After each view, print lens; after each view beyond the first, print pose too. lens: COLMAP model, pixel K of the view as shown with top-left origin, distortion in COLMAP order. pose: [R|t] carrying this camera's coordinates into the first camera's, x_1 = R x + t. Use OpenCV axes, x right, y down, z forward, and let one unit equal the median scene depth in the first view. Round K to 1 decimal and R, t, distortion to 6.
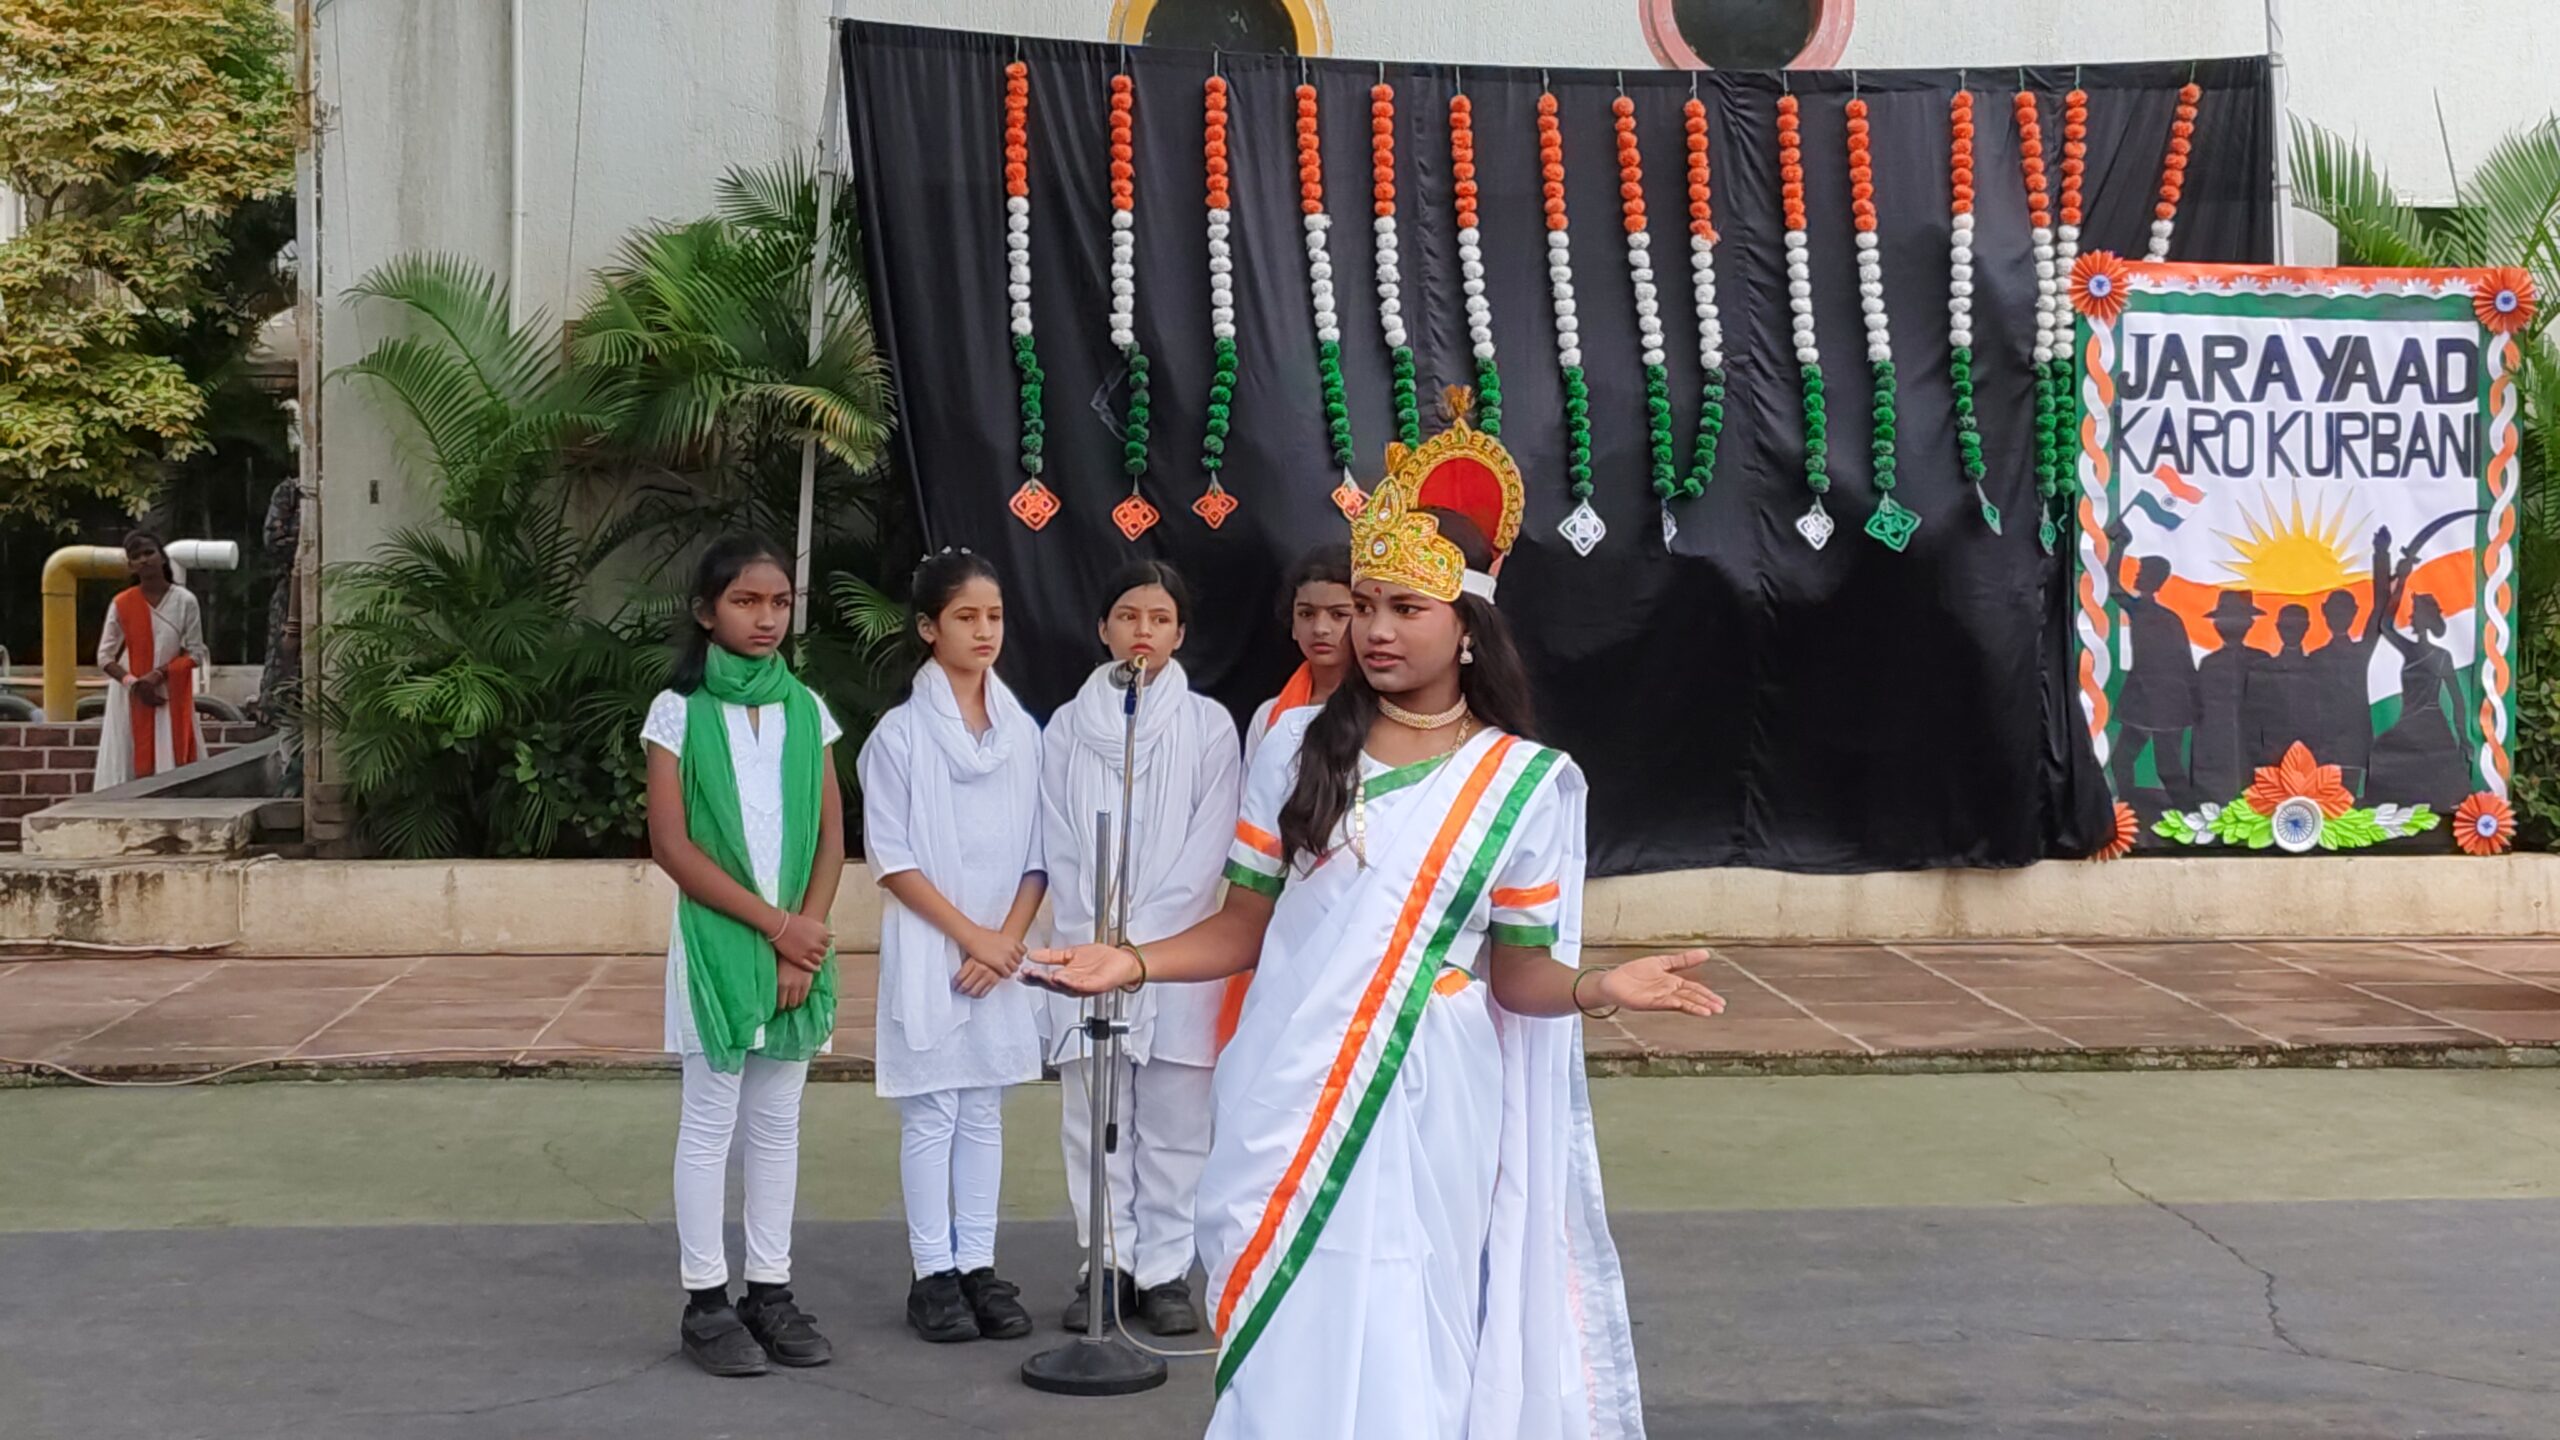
lens RADIAL K [[3595.5, 0, 1371.0], [0, 3595.5, 658.5], [0, 0, 1]] dist [0.006494, 0.000000]
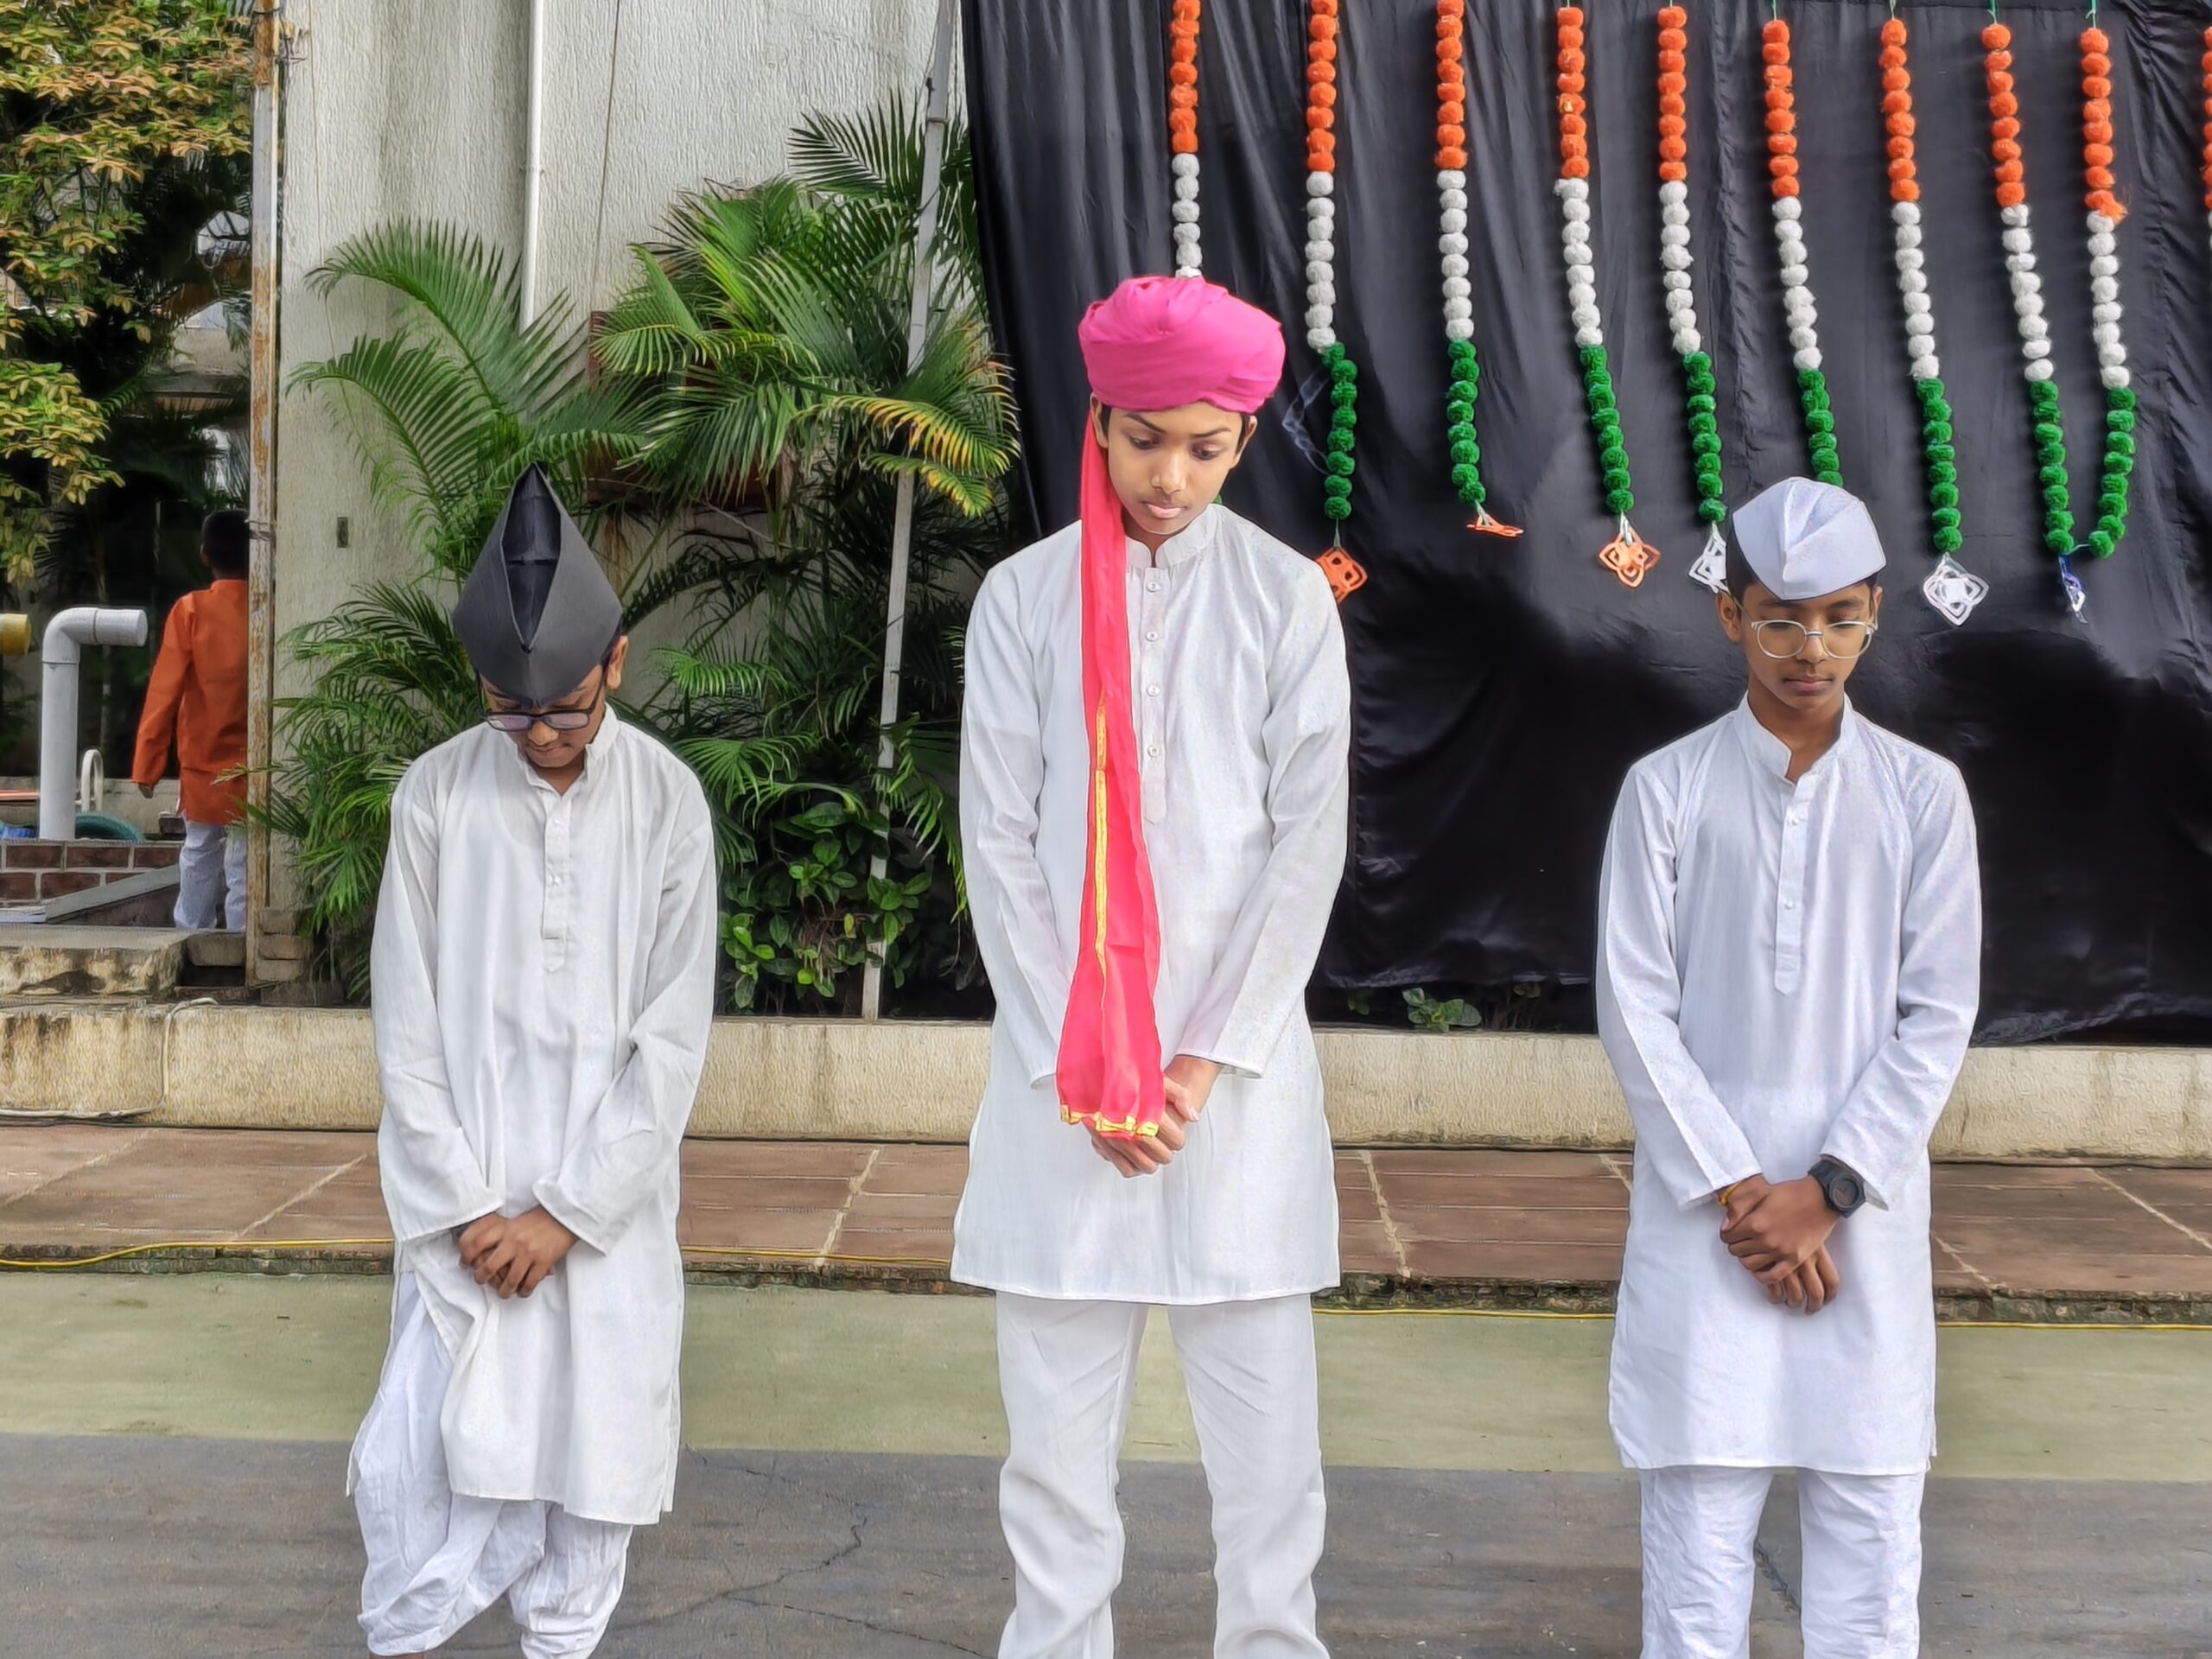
lens RADIAL K [[4998.9, 0, 1119.1], [0, 4998.9, 810.2], [0, 0, 1]] dist [0.076076, 0.000000]
pose [[0.993866, 0.020034, -0.108757, 0.005128], [-0.020090, 0.999798, 0.000579, 0.009273], [0.108747, 0.001609, 0.994068, -0.046324]]
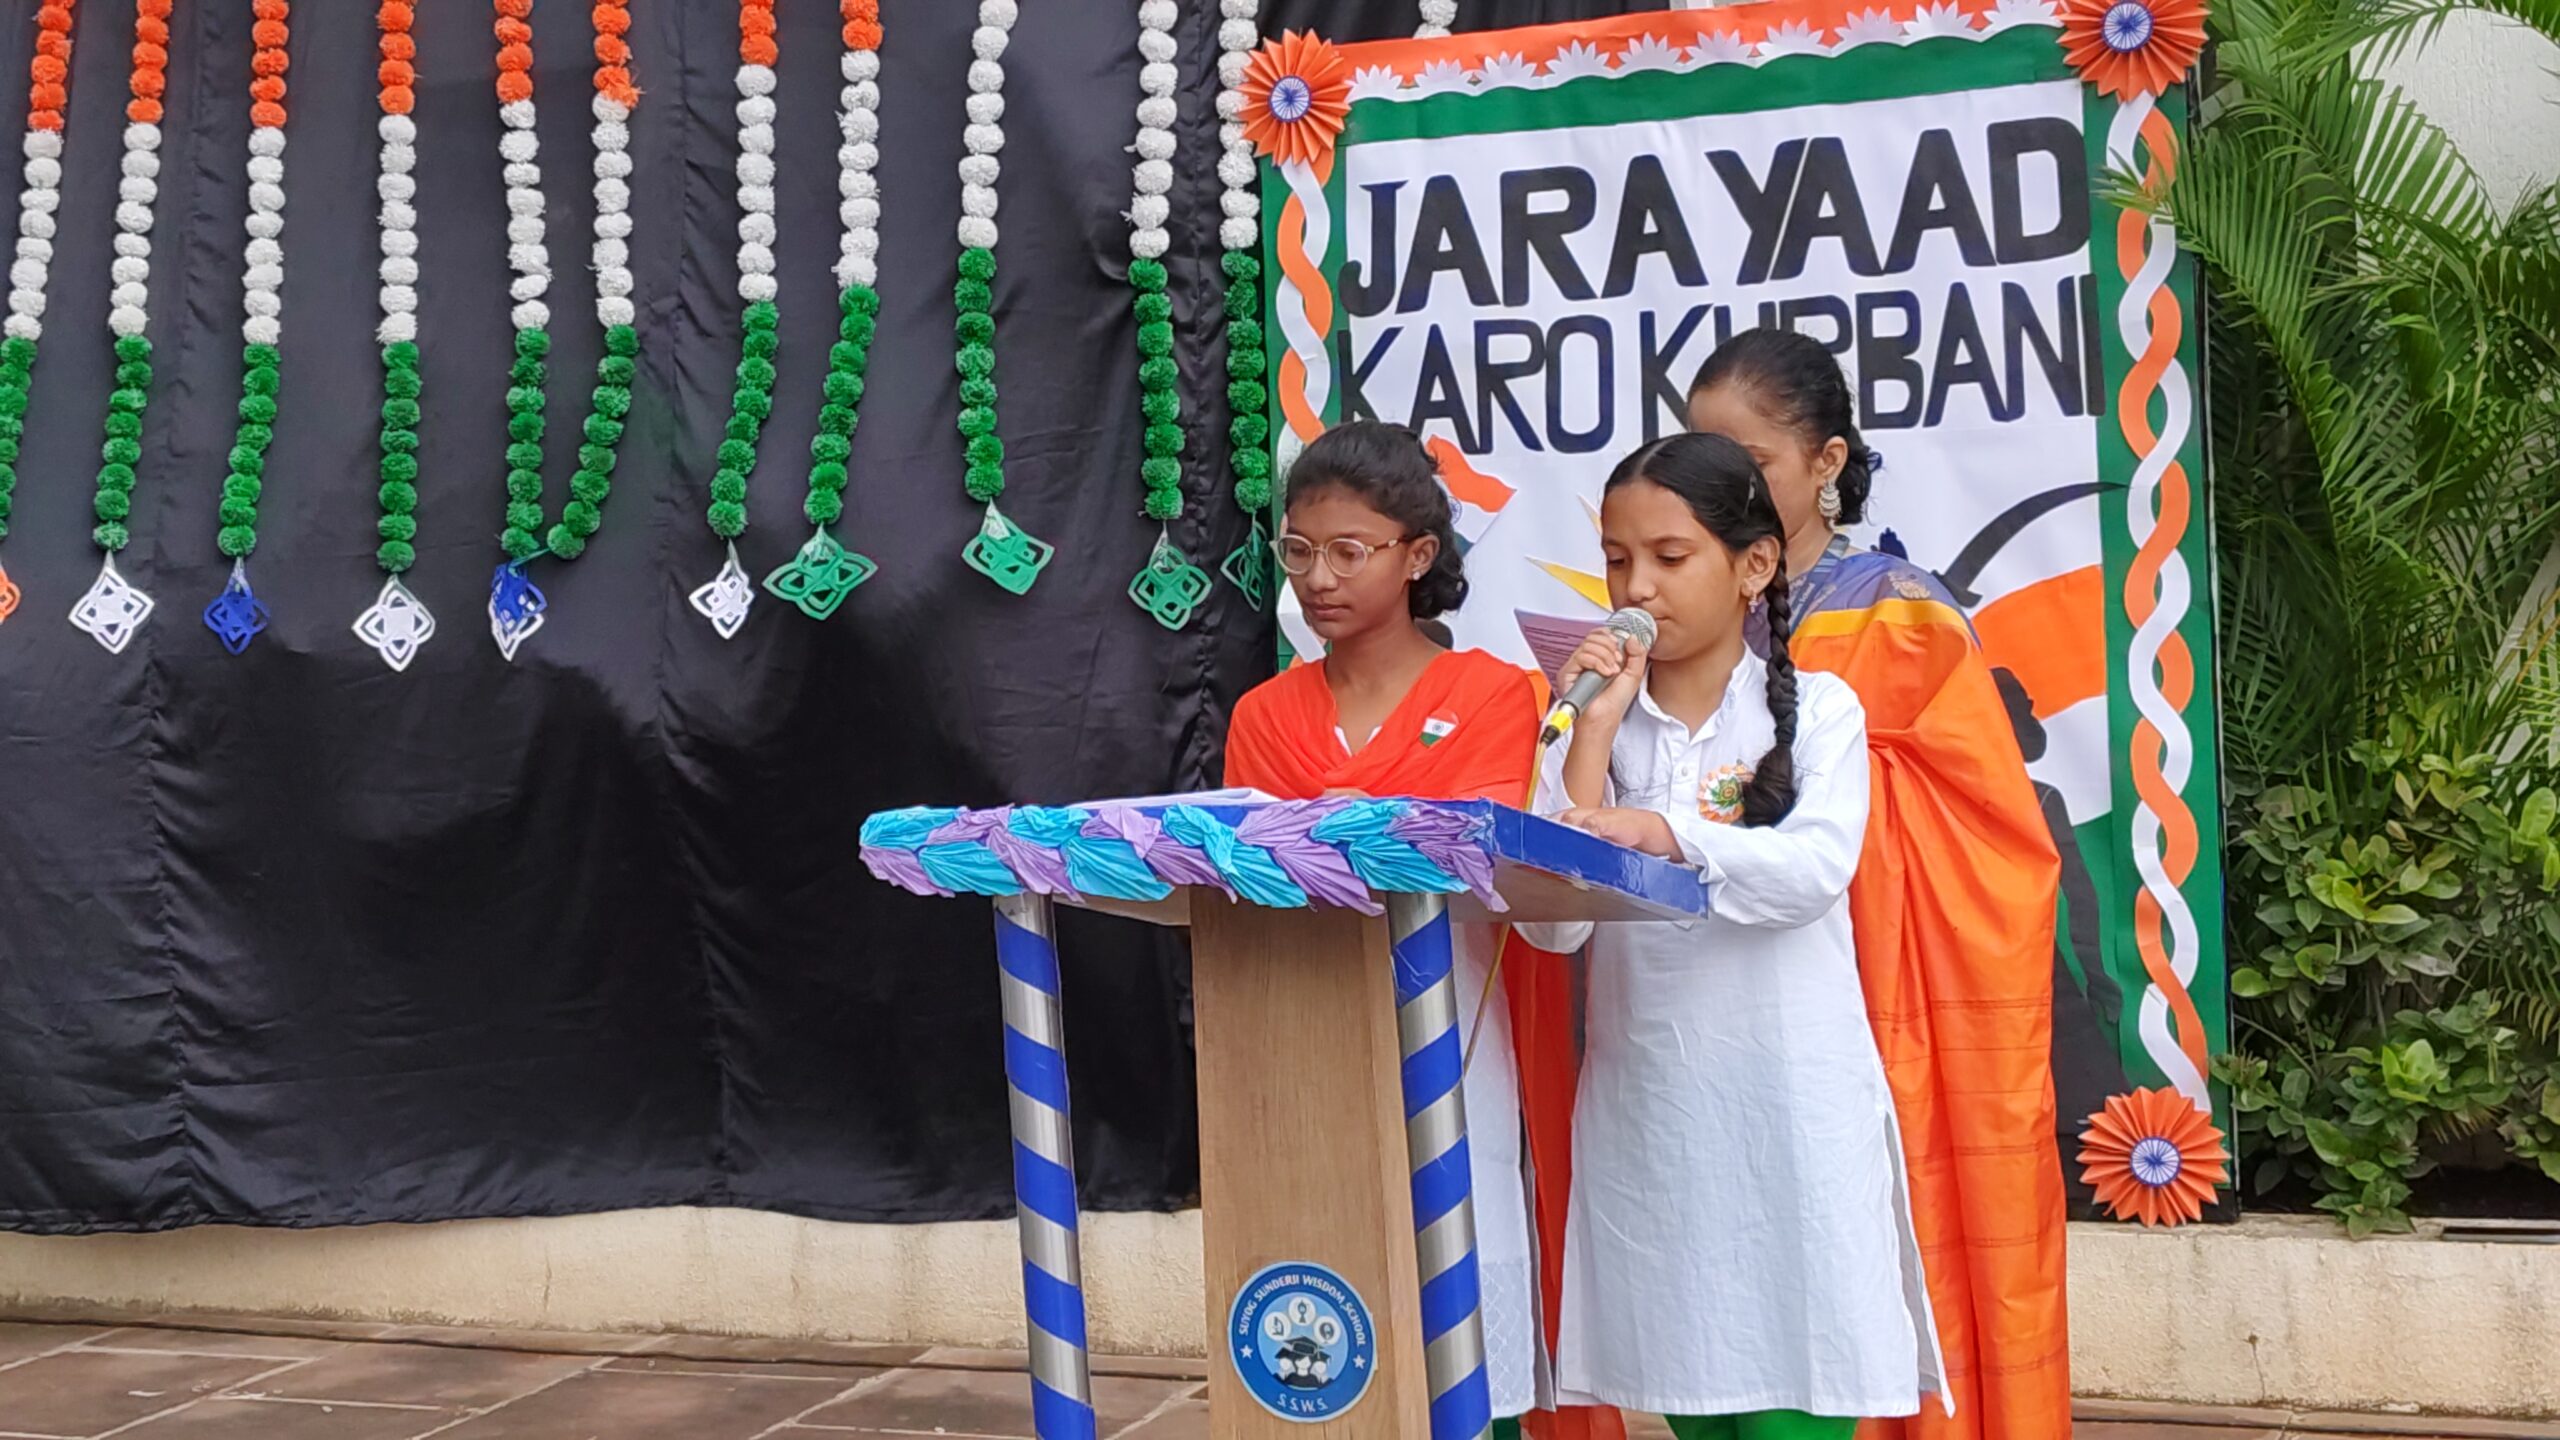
lens RADIAL K [[3595.5, 0, 1162.5], [0, 3595.5, 740.5], [0, 0, 1]] dist [0.006494, 0.000000]
pose [[0.860959, -0.029587, -0.507813, 0.442817], [0.037590, 0.999278, 0.005509, -0.015489], [0.507283, -0.023832, 0.861450, 0.543656]]
